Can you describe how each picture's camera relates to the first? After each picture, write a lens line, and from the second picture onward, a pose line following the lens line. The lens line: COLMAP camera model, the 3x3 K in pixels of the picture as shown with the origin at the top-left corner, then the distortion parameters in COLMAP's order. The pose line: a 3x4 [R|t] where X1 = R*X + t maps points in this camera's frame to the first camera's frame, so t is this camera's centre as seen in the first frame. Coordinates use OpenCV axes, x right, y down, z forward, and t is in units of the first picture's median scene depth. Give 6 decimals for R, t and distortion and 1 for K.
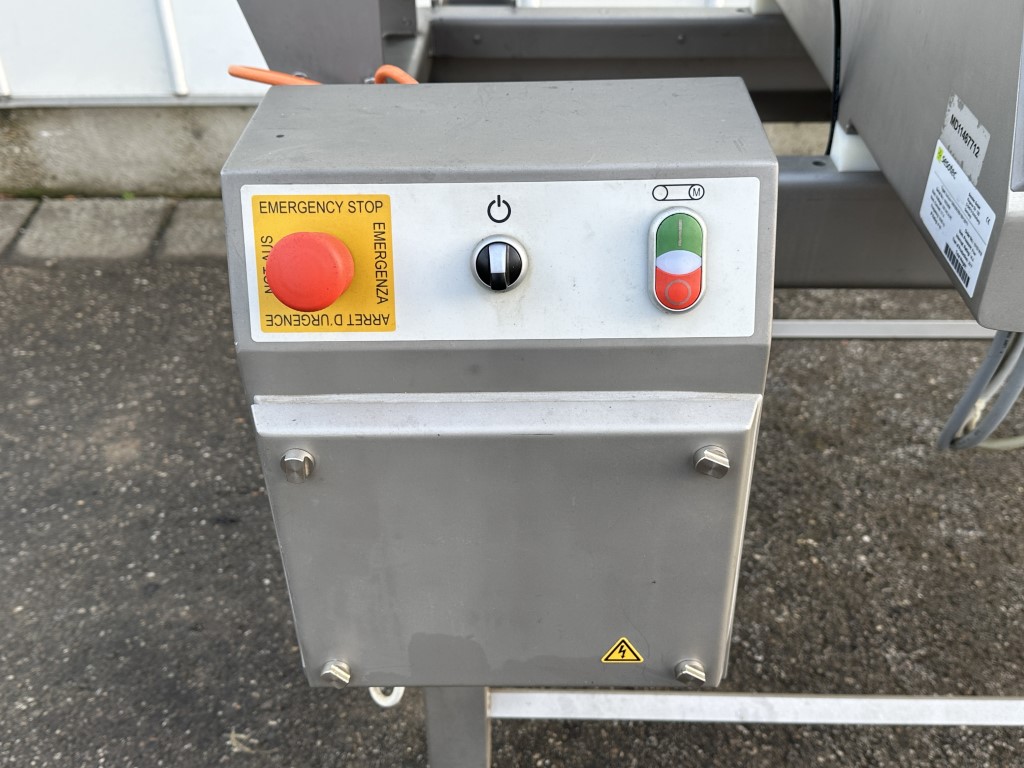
lens RADIAL K [[1034.0, 0, 517.9], [0, 1034.0, 388.8], [0, 0, 1]] dist [0.213914, -0.521355]
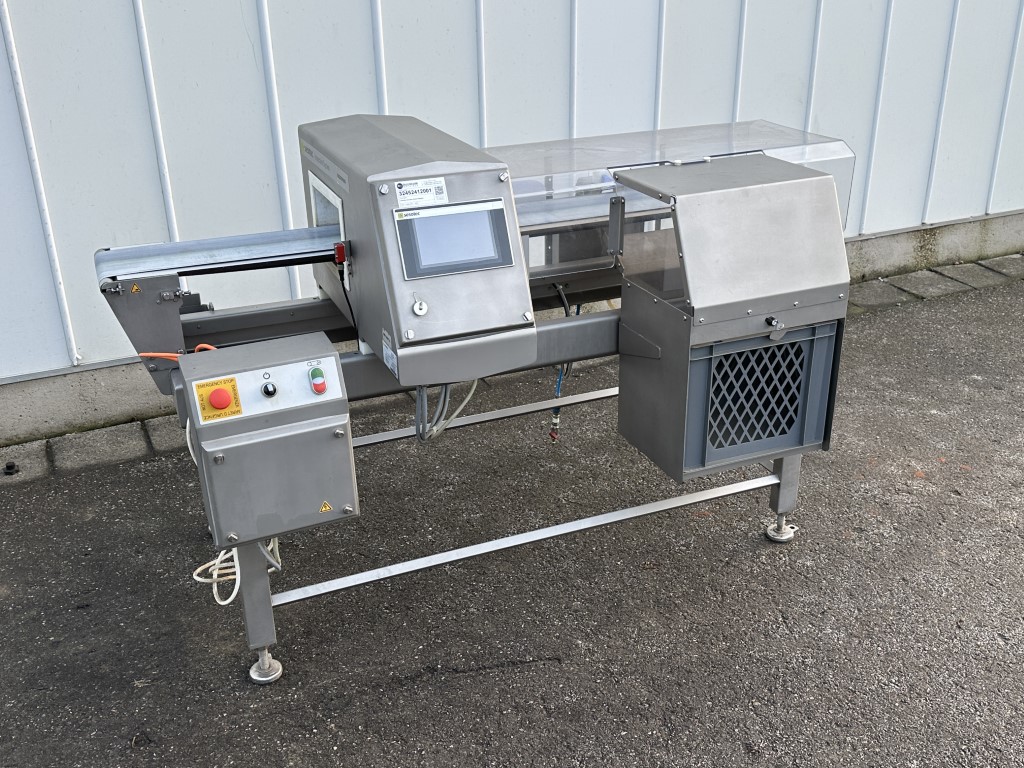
lens RADIAL K [[1034.0, 0, 517.9], [0, 1034.0, 388.8], [0, 0, 1]] dist [0.213914, -0.521355]
pose [[0.913189, -0.174793, 0.368148, -0.487138], [0.246928, 0.955963, -0.158623, 0.574393], [-0.324210, 0.235759, 0.916136, -2.256381]]
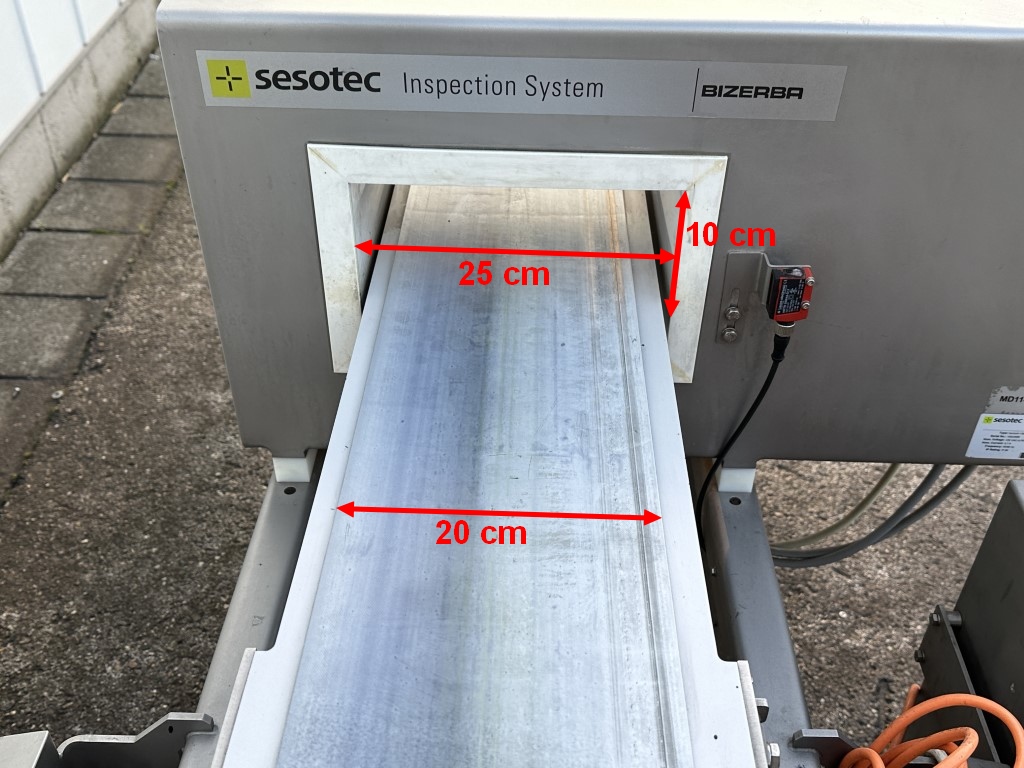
lens RADIAL K [[1034.0, 0, 517.9], [0, 1034.0, 388.8], [0, 0, 1]] dist [0.213914, -0.521355]
pose [[0.003577, -0.611005, 0.791618, -0.732933], [0.571638, 0.650779, 0.499716, -1.340556], [-0.820498, 0.450732, 0.351602, 0.976561]]
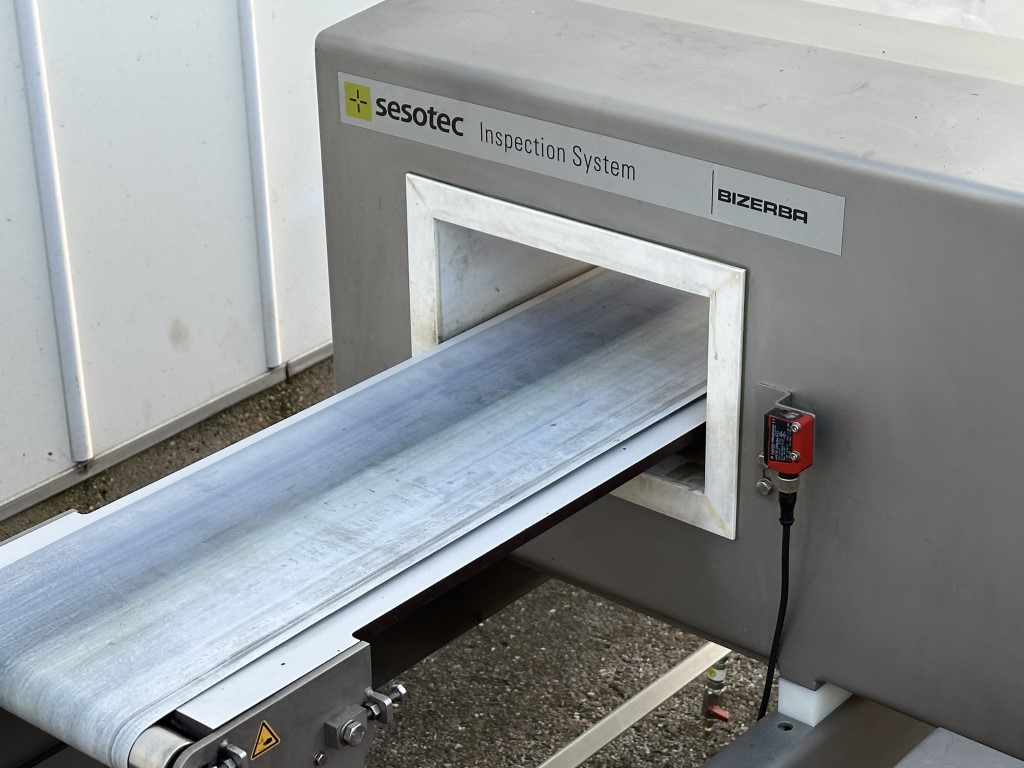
lens RADIAL K [[2155.0, 0, 512.0], [0, 2155.0, 384.0], [0, 0, 1]] dist [0.124390, 0.294950]
pose [[0.632187, -0.338719, 0.696856, -1.402747], [0.466198, 0.884652, 0.007065, -0.793876], [-0.618869, 0.320407, 0.717176, -0.370939]]
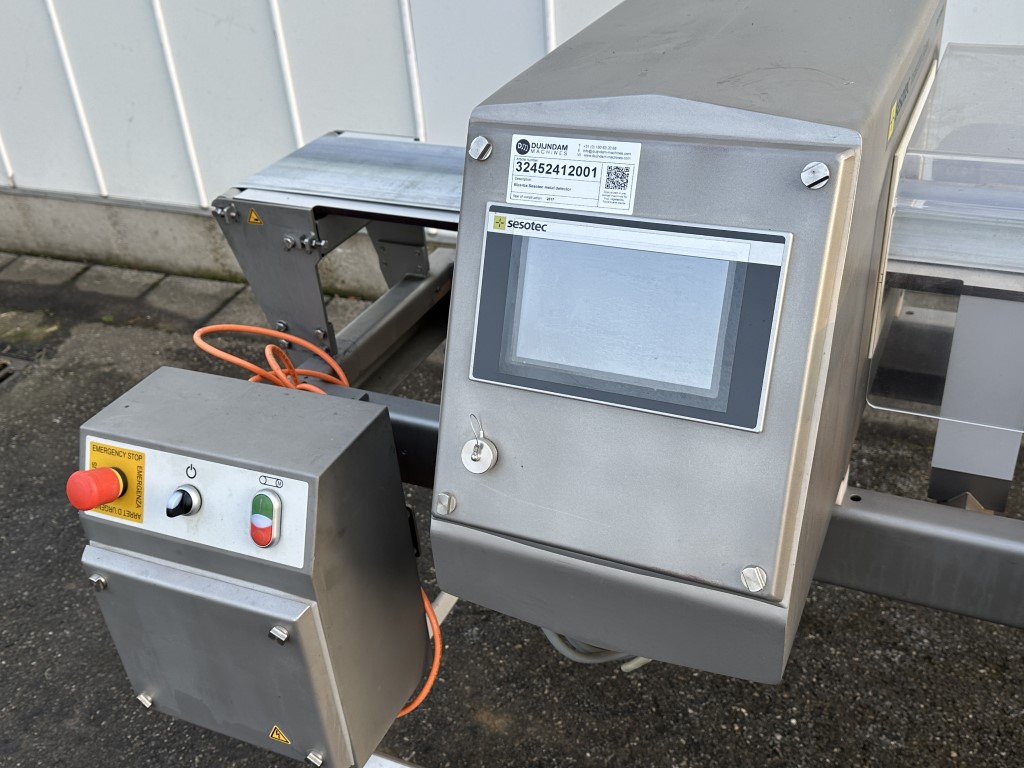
lens RADIAL K [[1034.0, 0, 517.9], [0, 1034.0, 388.8], [0, 0, 1]] dist [0.213914, -0.521355]
pose [[0.914694, 0.159323, -0.371417, 0.999840], [-0.177218, 0.984067, -0.014314, -0.332912], [0.363219, 0.078915, 0.928356, -0.449036]]
